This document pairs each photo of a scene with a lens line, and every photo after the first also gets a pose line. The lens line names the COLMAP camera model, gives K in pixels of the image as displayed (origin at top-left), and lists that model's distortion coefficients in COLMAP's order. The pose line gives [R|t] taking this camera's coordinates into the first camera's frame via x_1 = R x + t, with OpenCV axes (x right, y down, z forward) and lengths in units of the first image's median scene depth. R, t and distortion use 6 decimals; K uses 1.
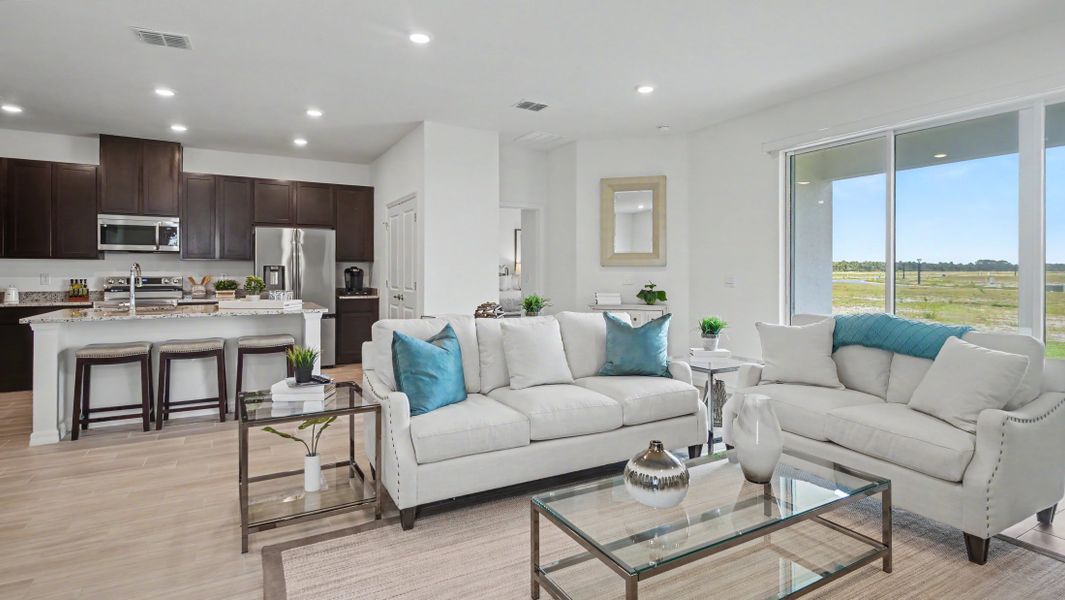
lens RADIAL K [[523.2, 0, 534.2], [0, 523.2, 273.8], [0, 0, 1]] dist [-0.000437, 0.000314]
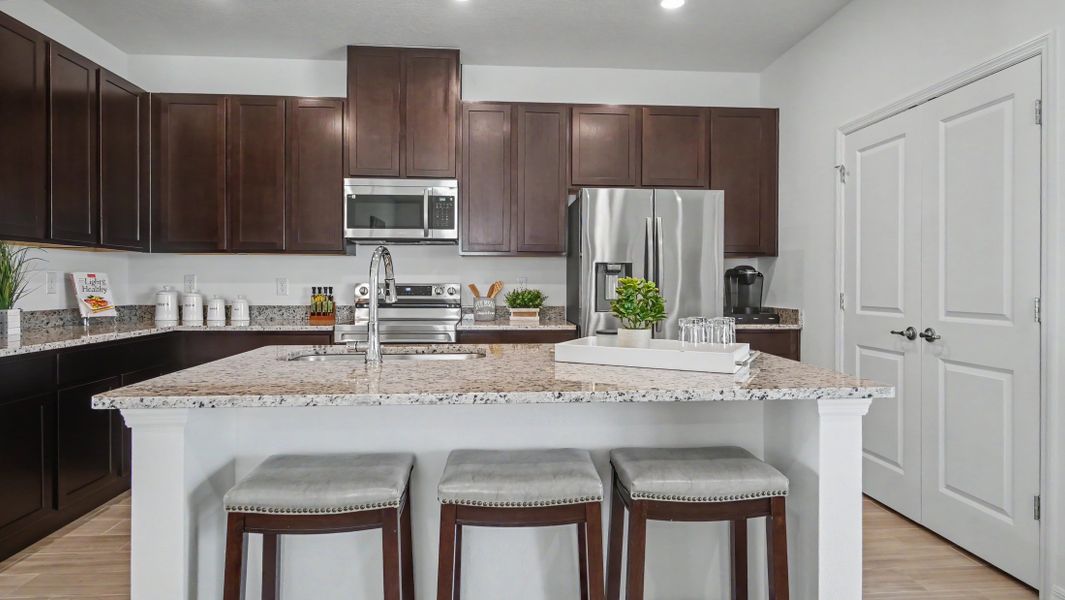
lens RADIAL K [[584.6, 0, 534.1], [0, 584.6, 287.4], [0, 0, 1]] dist [-0.001036, -0.000817]
pose [[0.903785, 0.004845, -0.427959, -0.379576], [-0.003910, 0.999988, 0.003063, 0.008898], [0.427969, -0.001095, 0.903793, 0.528656]]
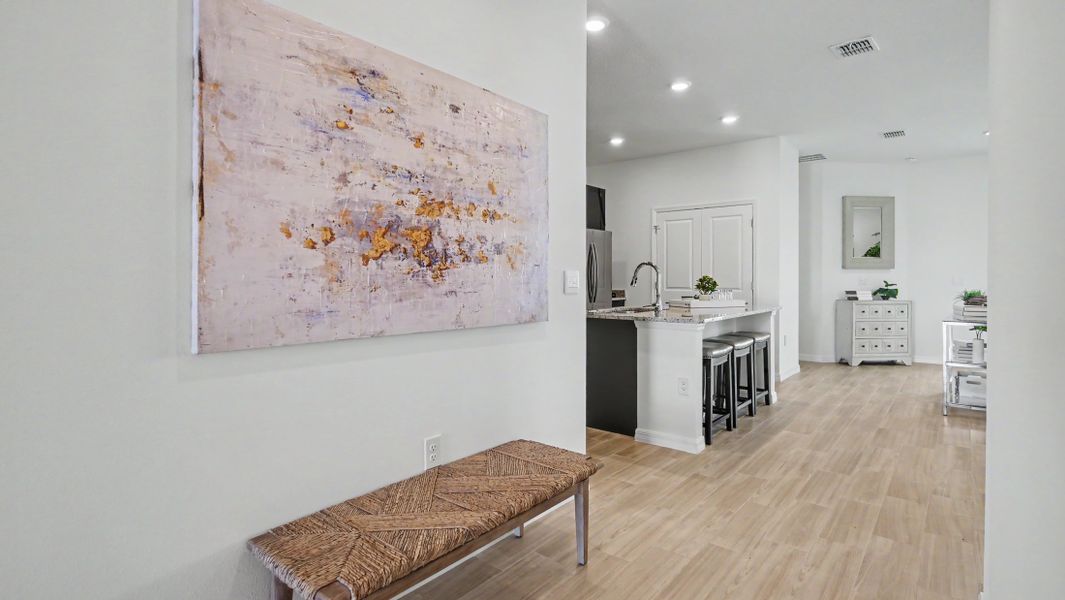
lens RADIAL K [[522.1, 0, 533.7], [0, 522.1, 283.8], [0, 0, 1]] dist [0.000882, -0.000049]
pose [[0.932663, -0.004055, 0.360727, -1.087632], [0.001598, 0.999973, 0.007109, 0.010416], [-0.360746, -0.006054, 0.932644, 0.159230]]
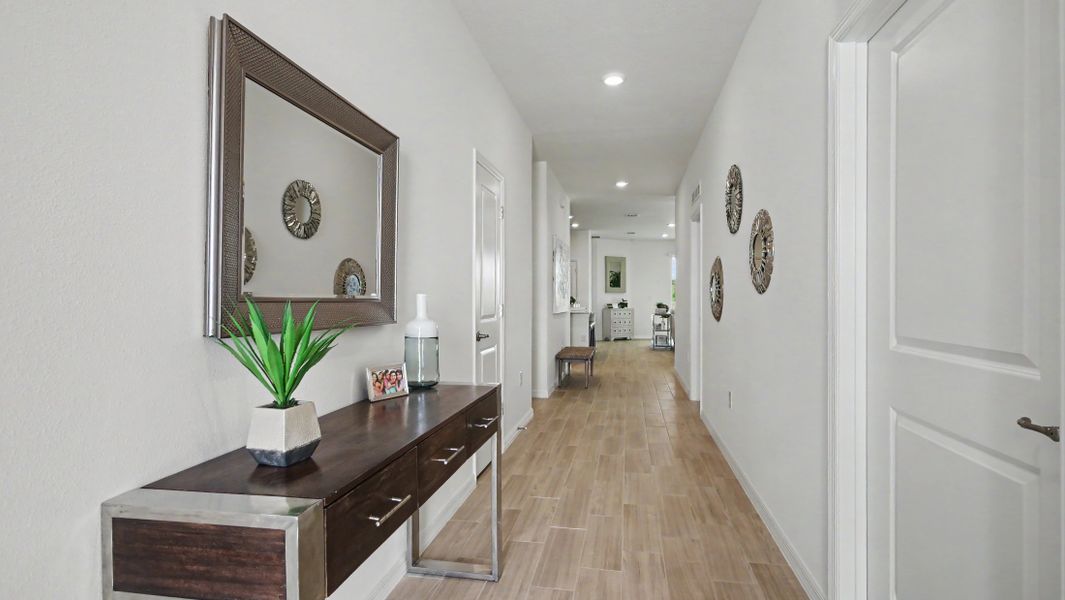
lens RADIAL K [[503.3, 0, 533.0], [0, 503.3, 292.6], [0, 0, 1]] dist [-0.001741, -0.000481]
pose [[0.644627, 0.010430, 0.764426, -2.070322], [0.000599, 0.999900, -0.014148, 0.018603], [-0.764497, 0.009578, 0.644556, -0.250374]]
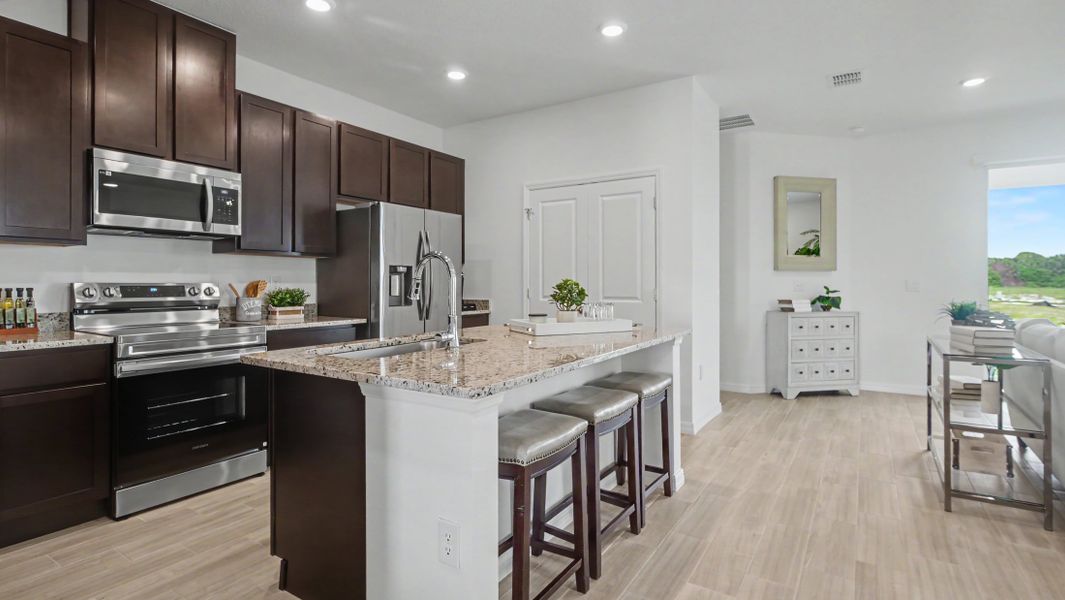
lens RADIAL K [[522.1, 0, 533.7], [0, 522.1, 283.8], [0, 0, 1]] dist [0.000882, -0.000049]
pose [[0.882357, -0.000936, 0.470580, -0.766044], [0.001264, 0.999999, -0.000381, 0.008361], [-0.470580, 0.000931, 0.882357, 0.439834]]
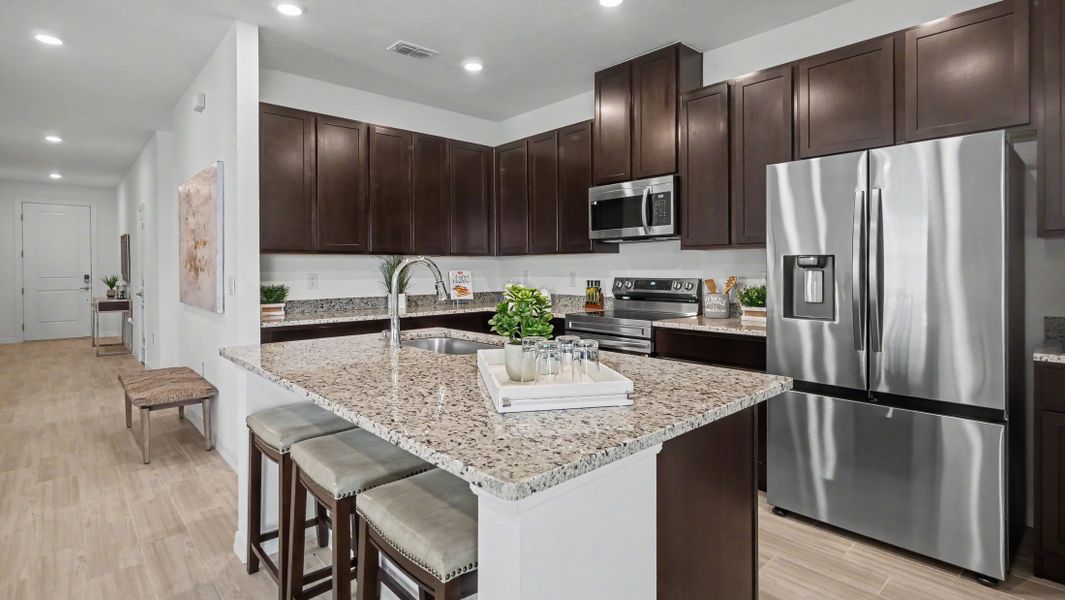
lens RADIAL K [[517.7, 0, 532.7], [0, 517.7, 271.9], [0, 0, 1]] dist [-0.000342, -0.000384]
pose [[0.224109, 0.003324, -0.974558, -0.192356], [0.002231, 0.999990, 0.003924, -0.005286], [0.974562, -0.003054, 0.224099, 0.835124]]
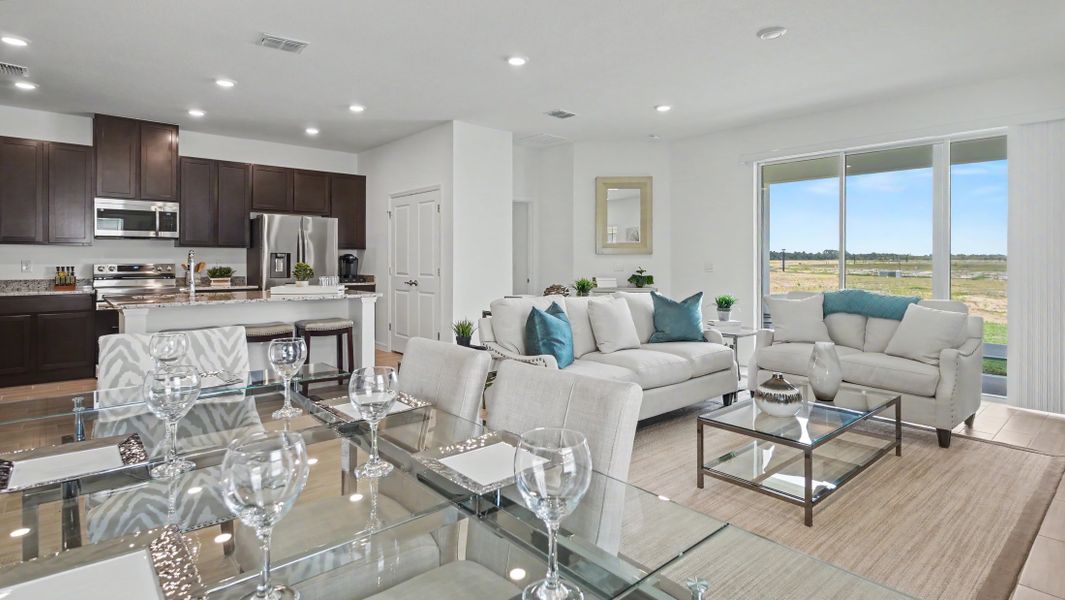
lens RADIAL K [[538.9, 0, 532.5], [0, 538.9, 260.2], [0, 0, 1]] dist [0.001696, 0.000187]
pose [[0.979006, 0.000809, 0.203829, -0.276743], [-0.000265, 0.999996, -0.002698, 0.001707], [-0.203831, 0.002587, 0.979003, -0.129661]]
